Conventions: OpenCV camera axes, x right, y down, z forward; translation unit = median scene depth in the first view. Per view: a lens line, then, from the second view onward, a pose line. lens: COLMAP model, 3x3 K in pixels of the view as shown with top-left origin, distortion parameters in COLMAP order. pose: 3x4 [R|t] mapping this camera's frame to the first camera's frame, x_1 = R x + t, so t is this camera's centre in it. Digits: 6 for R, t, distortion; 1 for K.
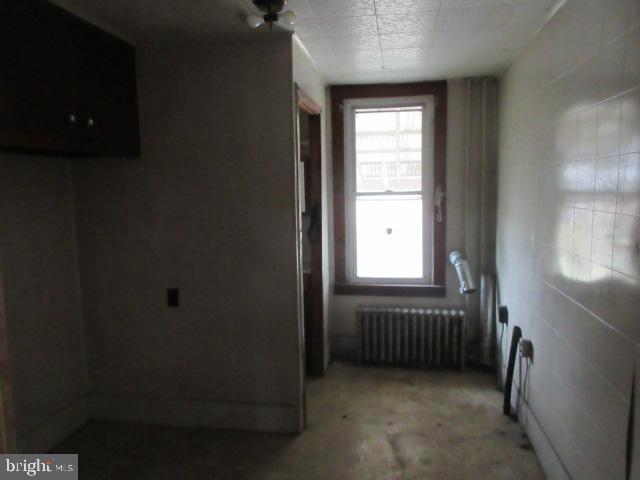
lens RADIAL K [[472.4, 0, 320.0], [0, 472.4, 240.0], [0, 0, 1]] dist [-0.000714, 0.002584]
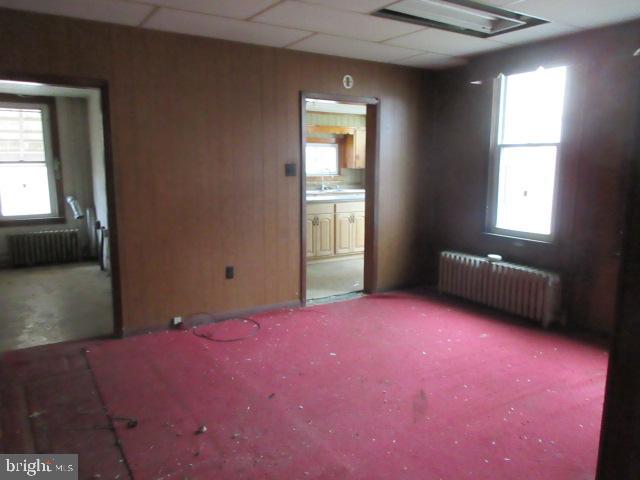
lens RADIAL K [[472.4, 0, 320.0], [0, 472.4, 240.0], [0, 0, 1]] dist [-0.000714, 0.002584]
pose [[0.739346, -0.085640, 0.667858, -0.212811], [0.056036, 0.996264, 0.065718, 0.123719], [-0.670990, -0.011165, 0.741382, -0.926009]]
